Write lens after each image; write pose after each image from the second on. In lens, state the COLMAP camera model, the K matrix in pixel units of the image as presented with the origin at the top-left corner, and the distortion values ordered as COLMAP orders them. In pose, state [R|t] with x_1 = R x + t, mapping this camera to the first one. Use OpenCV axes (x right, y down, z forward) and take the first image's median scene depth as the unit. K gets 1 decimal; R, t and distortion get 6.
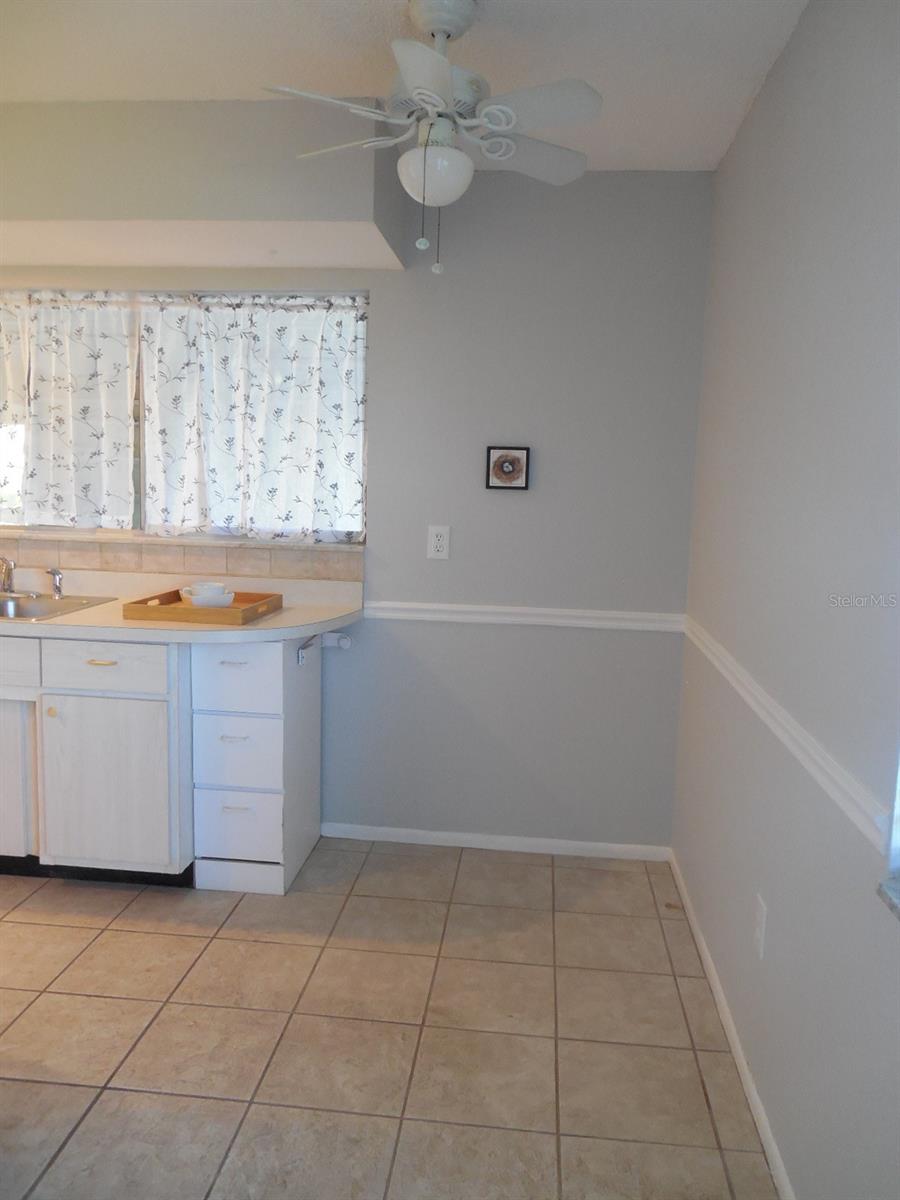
lens RADIAL K [[901.7, 0, 452.5], [0, 901.7, 594.6], [0, 0, 1]] dist [-0.005881, 0.000618]
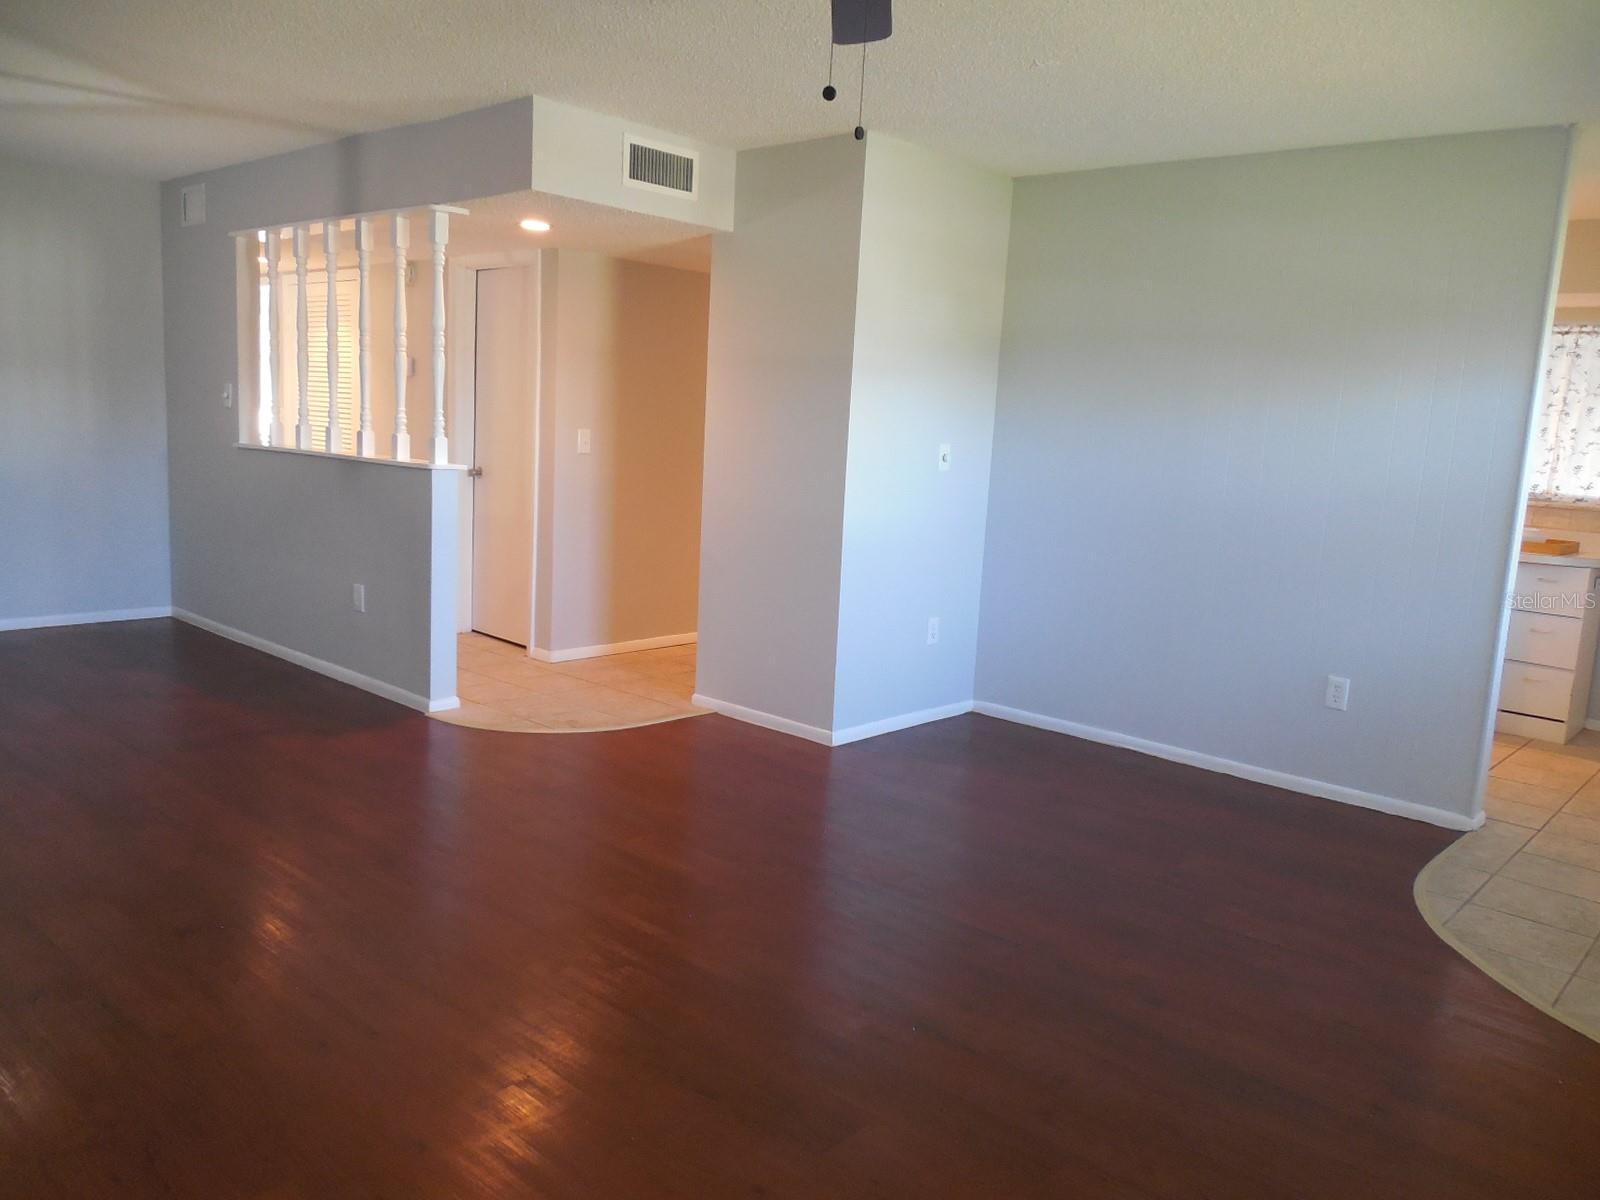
lens RADIAL K [[1202.2, 0, 801.7], [0, 1202.2, 600.1], [0, 0, 1]] dist [-0.005881, 0.000618]
pose [[0.799360, 0.102331, -0.592075, -0.044356], [-0.105921, 0.993958, 0.028787, 0.158687], [0.591443, 0.039702, 0.805369, -1.163224]]
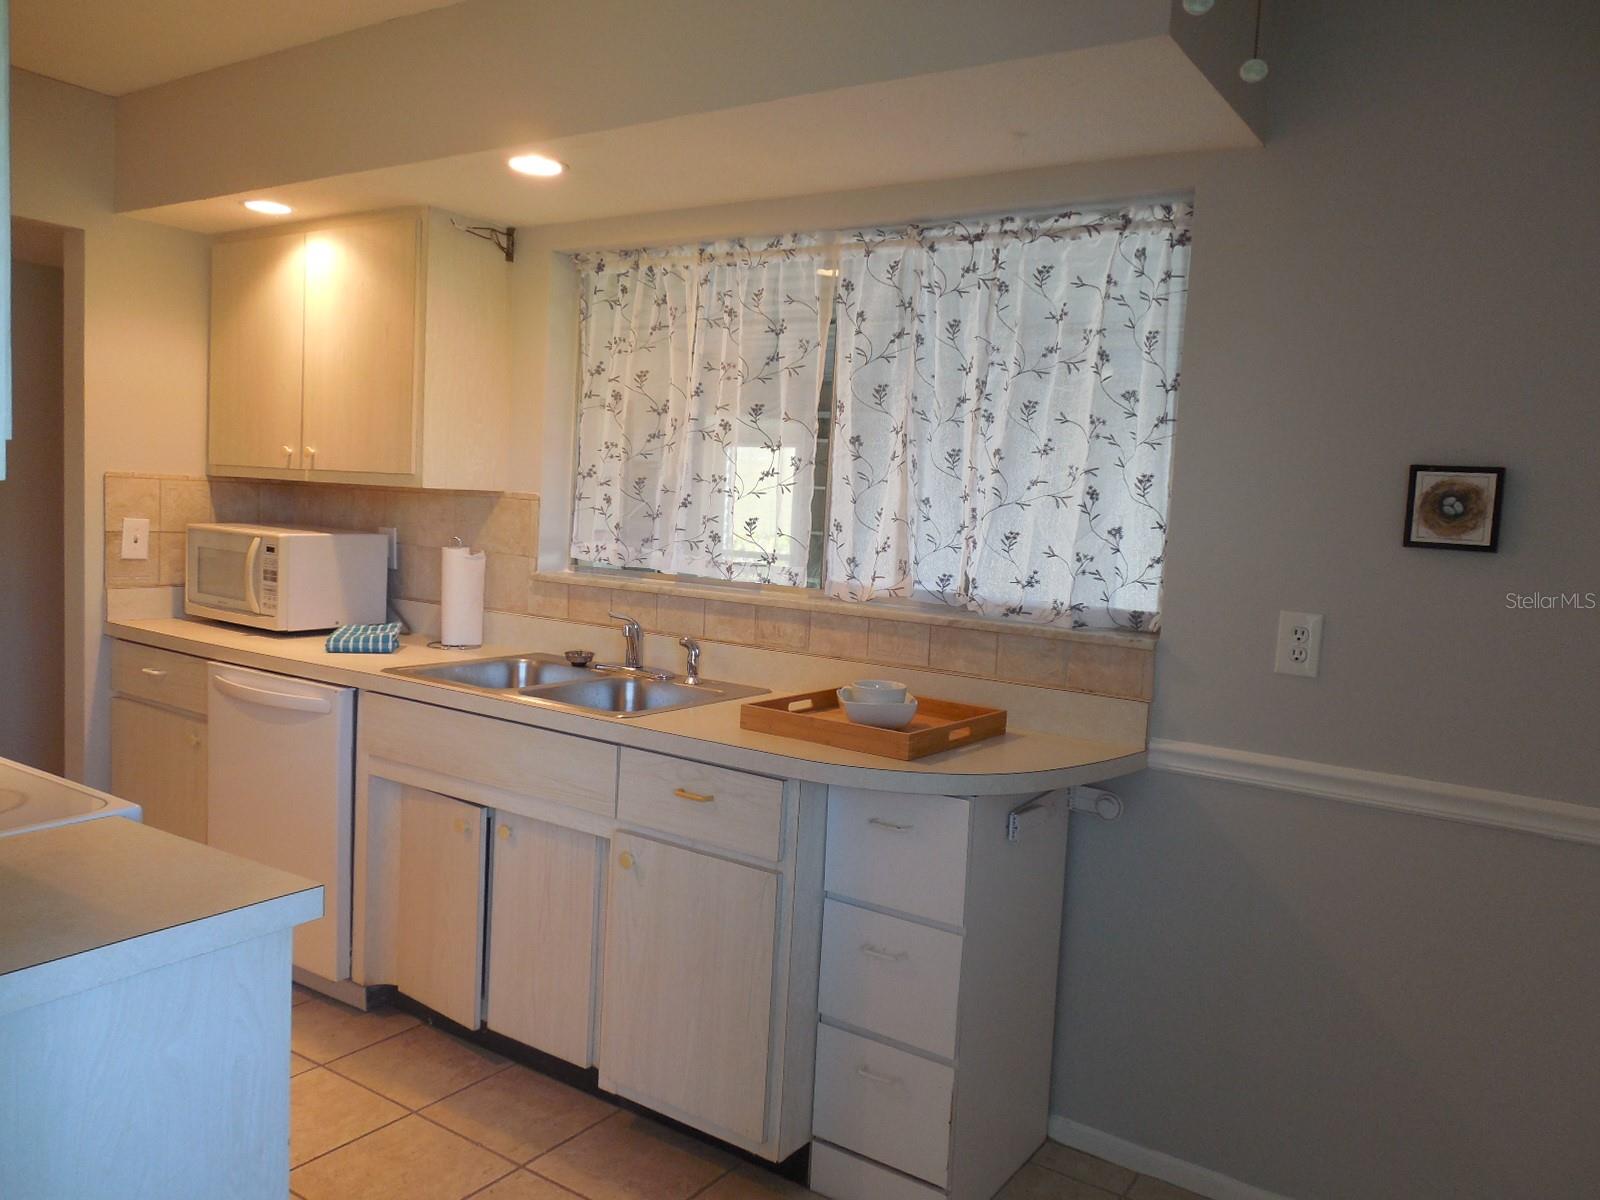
lens RADIAL K [[1202.2, 0, 795.5], [0, 1202.2, 598.9], [0, 0, 1]] dist [-0.005881, 0.000618]
pose [[0.880780, 0.058114, -0.469945, 0.053772], [-0.089444, 0.994993, -0.044596, -0.025662], [0.465001, 0.081313, 0.881568, 0.233893]]
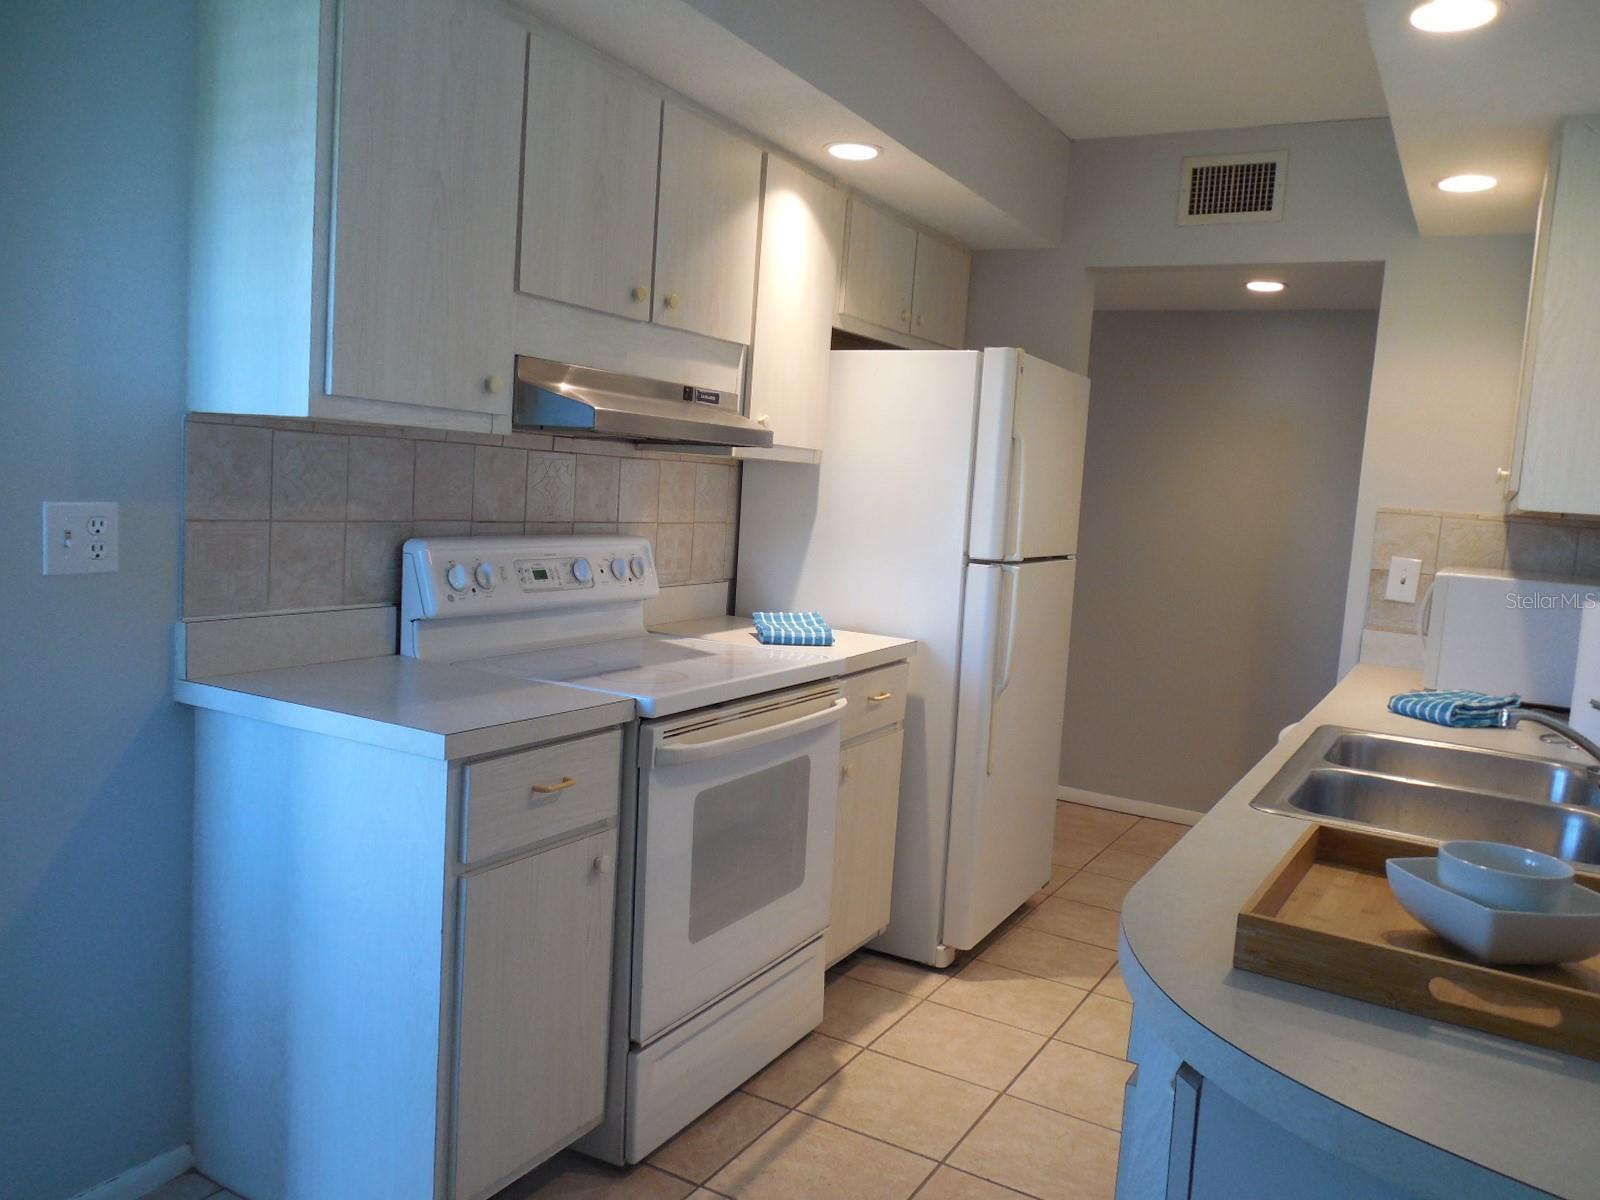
lens RADIAL K [[1202.2, 0, 808.6], [0, 1202.2, 603.4], [0, 0, 1]] dist [-0.005881, 0.000618]
pose [[-0.401720, 0.036420, -0.915038, 0.137601], [-0.200836, 0.971379, 0.126834, -0.084475], [0.893468, 0.234725, -0.382908, 0.866696]]
